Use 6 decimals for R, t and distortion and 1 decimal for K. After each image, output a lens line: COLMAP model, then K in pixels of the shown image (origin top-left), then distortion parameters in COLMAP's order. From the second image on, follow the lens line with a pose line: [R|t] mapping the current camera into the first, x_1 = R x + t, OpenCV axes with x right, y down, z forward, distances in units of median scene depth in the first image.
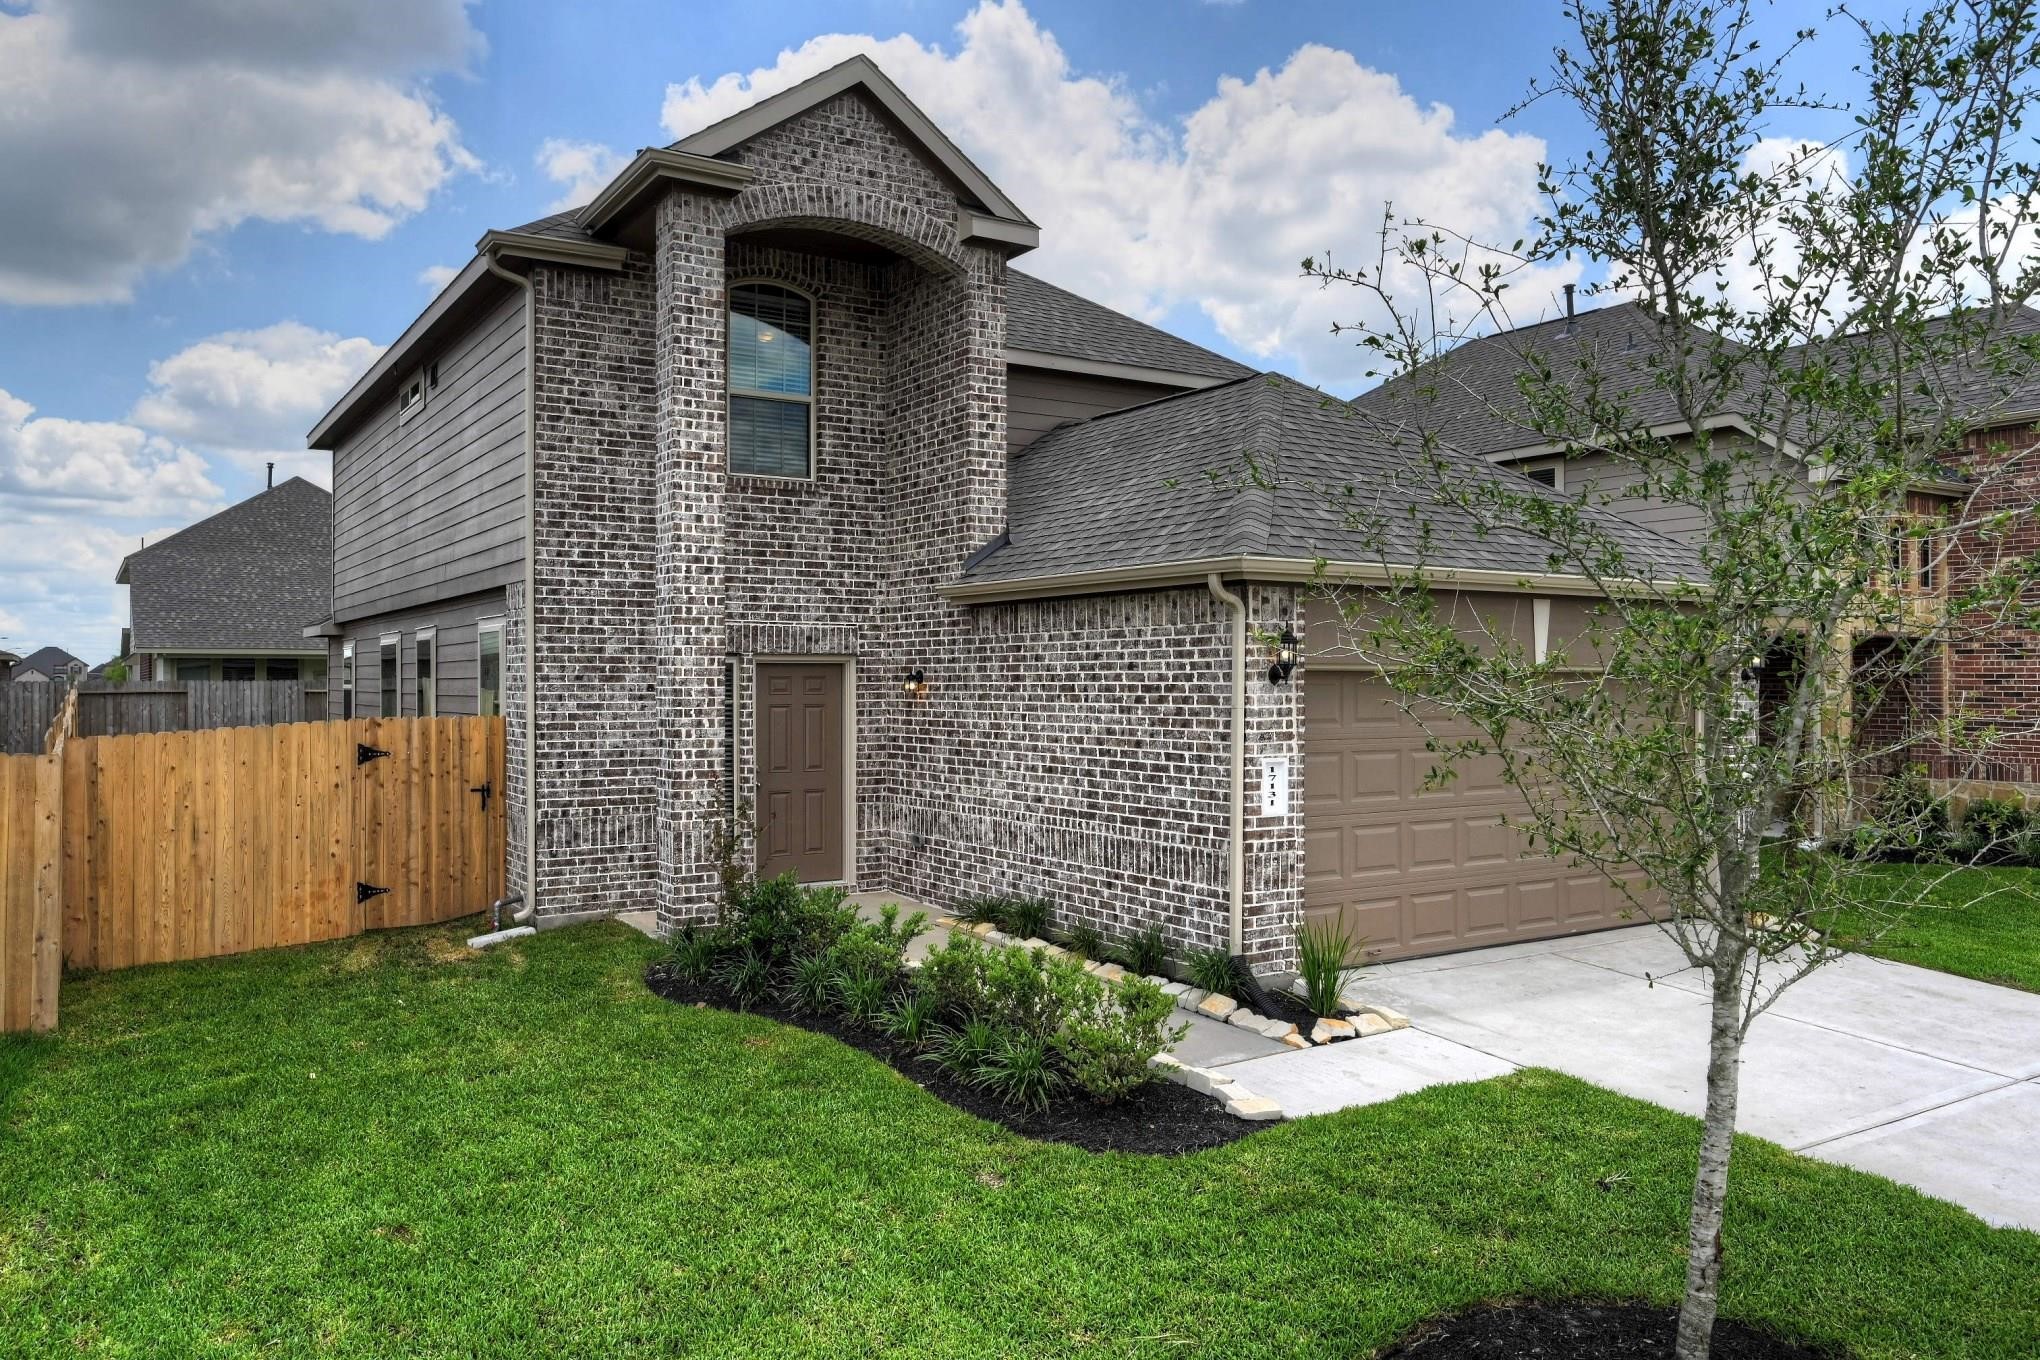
lens RADIAL K [[1478.7, 0, 1003.6], [0, 1478.7, 682.7], [0, 0, 1]] dist [0.000384, 0.001711]
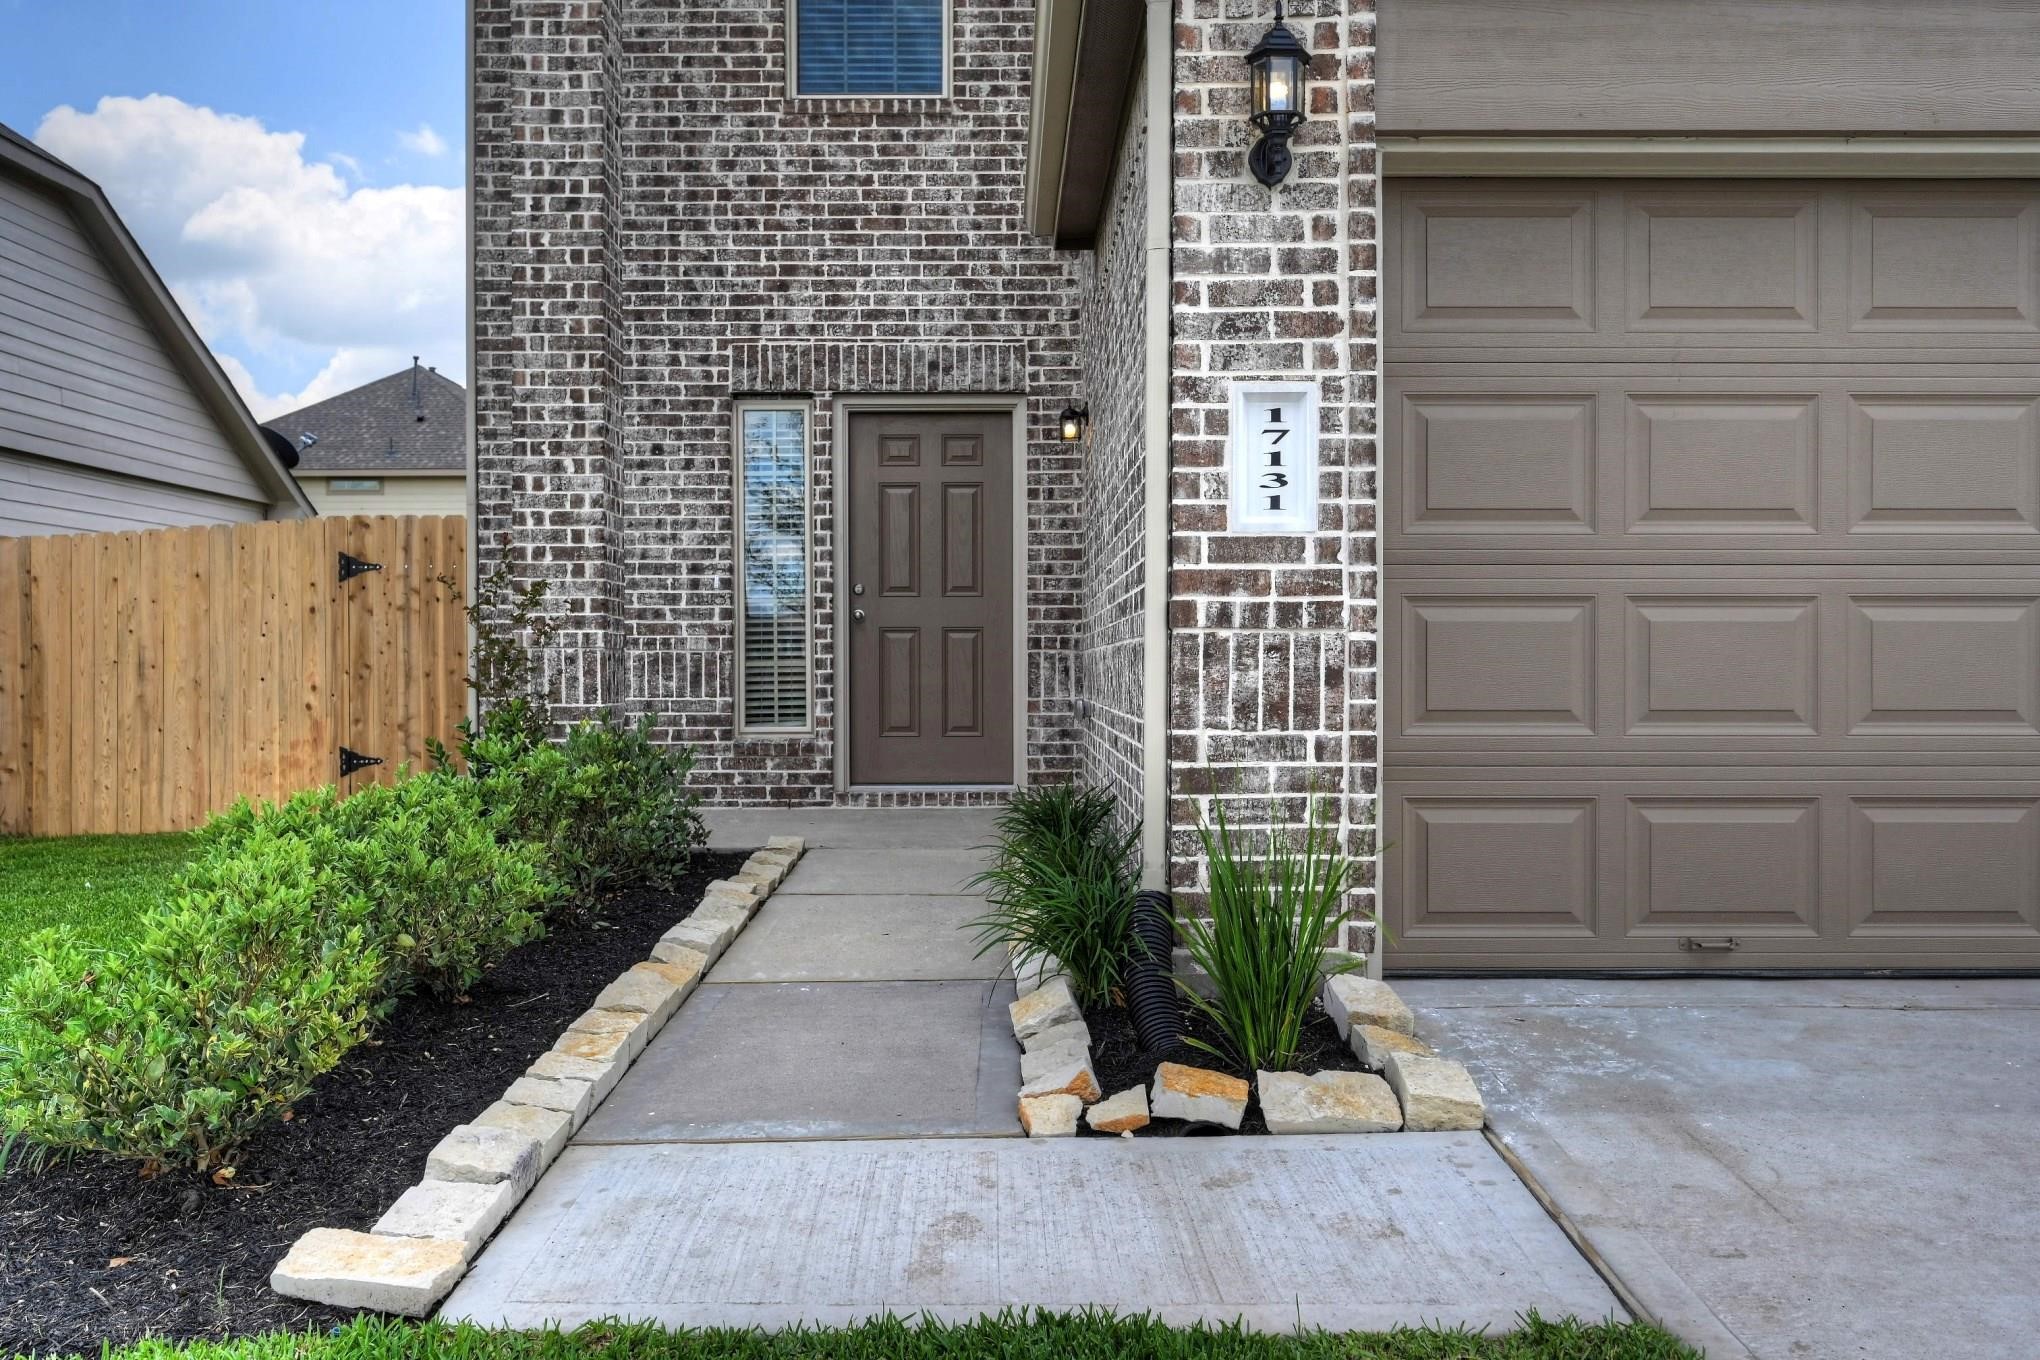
lens RADIAL K [[1754.0, 0, 1019.2], [0, 1754.0, 680.5], [0, 0, 1]] dist [-0.002967, 0.001943]
pose [[0.842694, 0.002631, -0.538387, 0.300850], [-0.000498, 0.999991, 0.004108, 0.102016], [0.538393, -0.003194, 0.842688, 0.477122]]
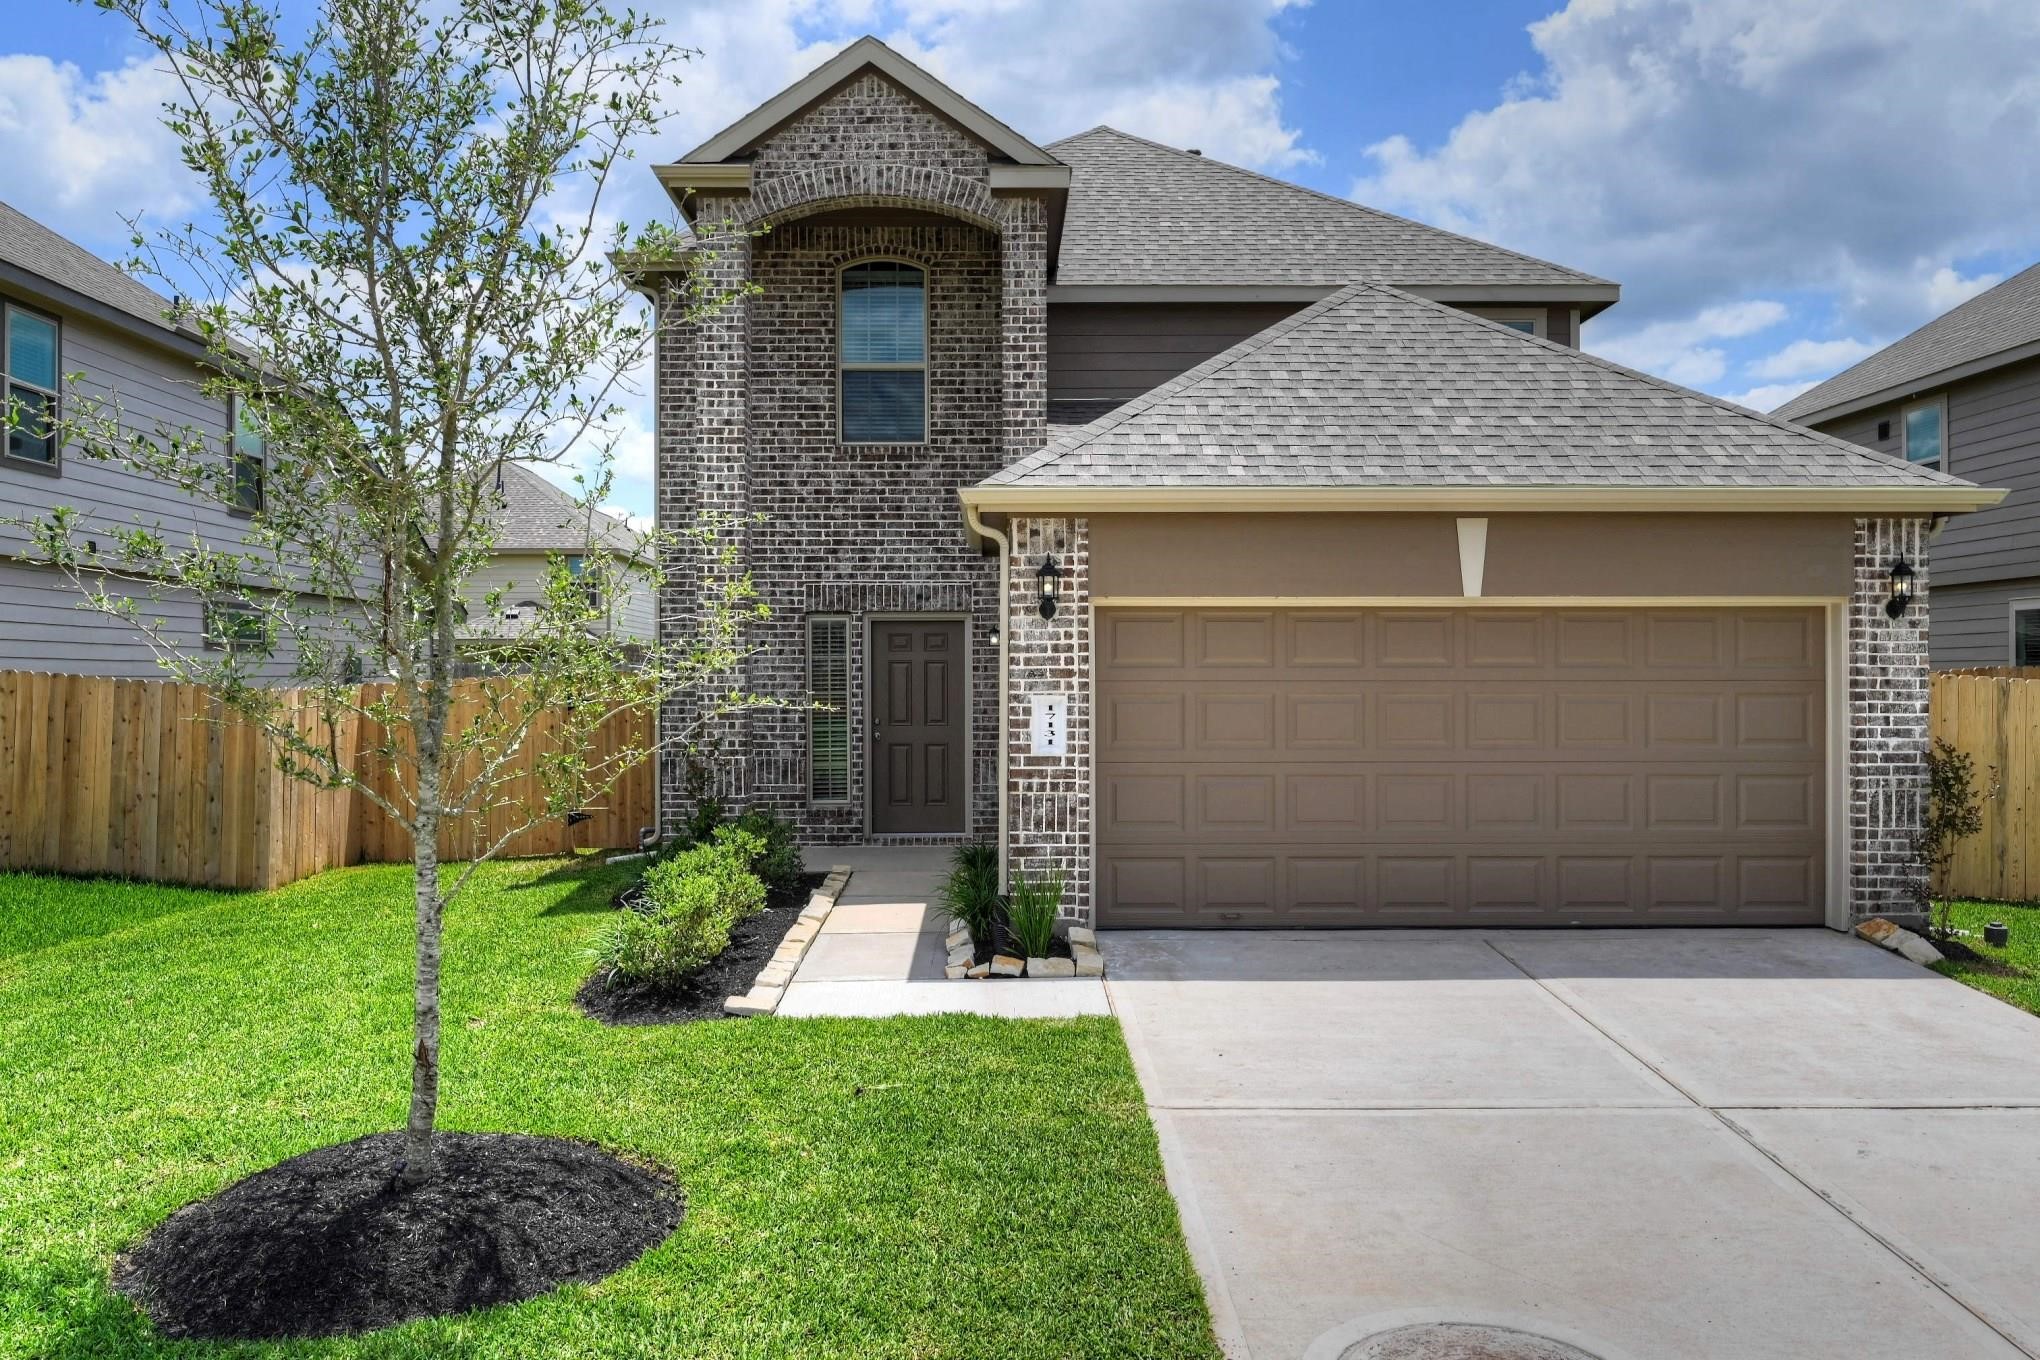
lens RADIAL K [[1658.5, 0, 1009.8], [0, 1658.5, 682.5], [0, 0, 1]] dist [0.000656, 0.001291]
pose [[0.843171, -0.000897, -0.537645, 0.605437], [0.000102, 0.999999, -0.001509, 0.035851], [0.537646, 0.001217, 0.843170, 0.058278]]
